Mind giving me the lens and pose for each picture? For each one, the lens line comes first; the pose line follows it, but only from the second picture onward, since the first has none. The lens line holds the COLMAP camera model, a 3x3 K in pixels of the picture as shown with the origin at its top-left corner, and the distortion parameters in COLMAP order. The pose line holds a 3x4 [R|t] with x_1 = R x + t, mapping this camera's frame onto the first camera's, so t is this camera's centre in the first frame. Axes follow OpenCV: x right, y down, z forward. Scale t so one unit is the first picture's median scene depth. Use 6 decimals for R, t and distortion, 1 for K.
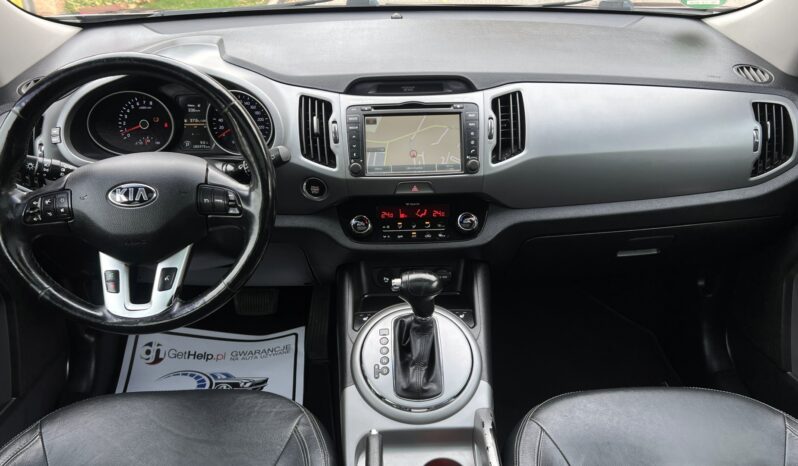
lens RADIAL K [[636.8, 0, 399.6], [0, 636.8, 236.6], [0, 0, 1]] dist [0.065442, -0.081387]
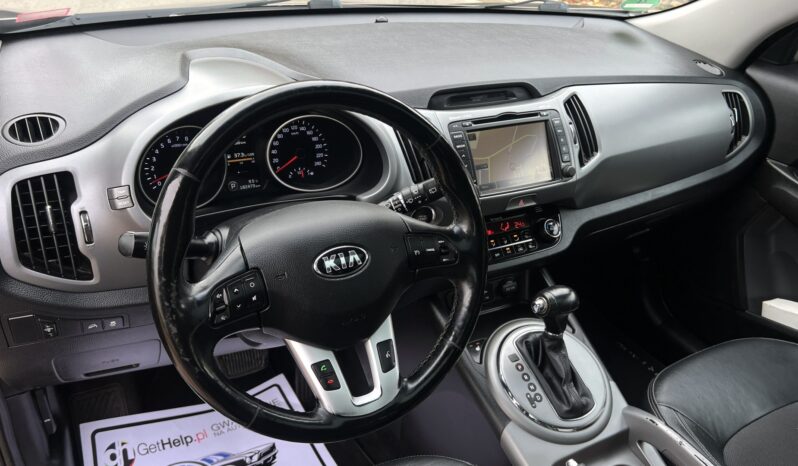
lens RADIAL K [[629.3, 0, 399.0], [0, 629.3, 233.0], [0, 0, 1]] dist [0.094728, -0.155831]
pose [[0.889414, -0.154329, 0.430261, -0.549156], [0.150978, 0.987638, 0.042159, -0.097347], [-0.431449, 0.027463, 0.901719, 0.223548]]
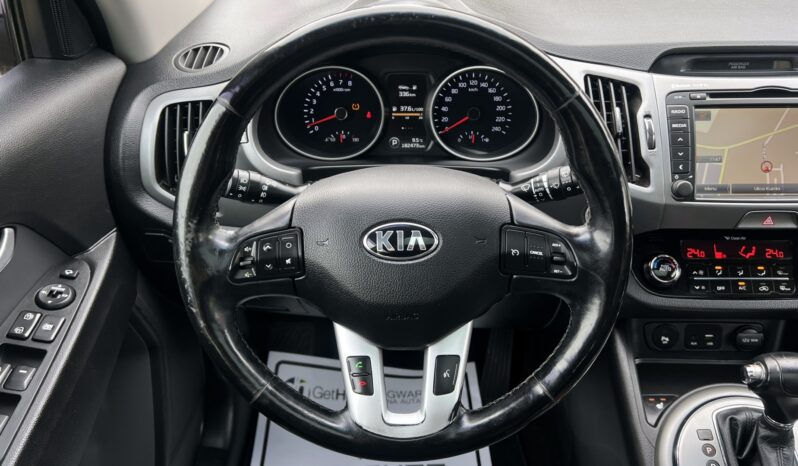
lens RADIAL K [[636.8, 0, 399.6], [0, 636.8, 236.6], [0, 0, 1]] dist [0.065442, -0.081387]
pose [[0.997483, 0.030657, -0.063939, -0.305823], [-0.027806, 0.998599, 0.045018, -0.077859], [0.065229, -0.043127, 0.996938, 0.316738]]
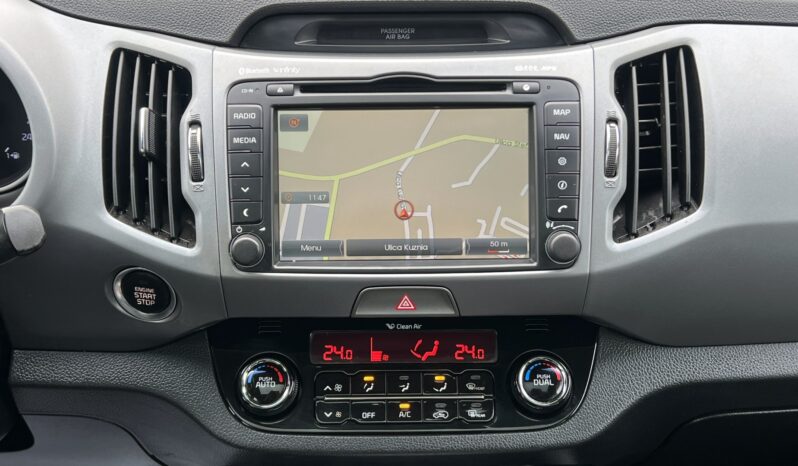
lens RADIAL K [[986.3, 0, 399.0], [0, 986.3, 233.0], [0, 0, 1]] dist [0.177720, -0.546821]
pose [[0.999447, 0.020959, -0.025796, 0.033958], [-0.020719, 0.999740, 0.009507, -0.121447], [0.025989, -0.008967, 0.999622, 0.411859]]
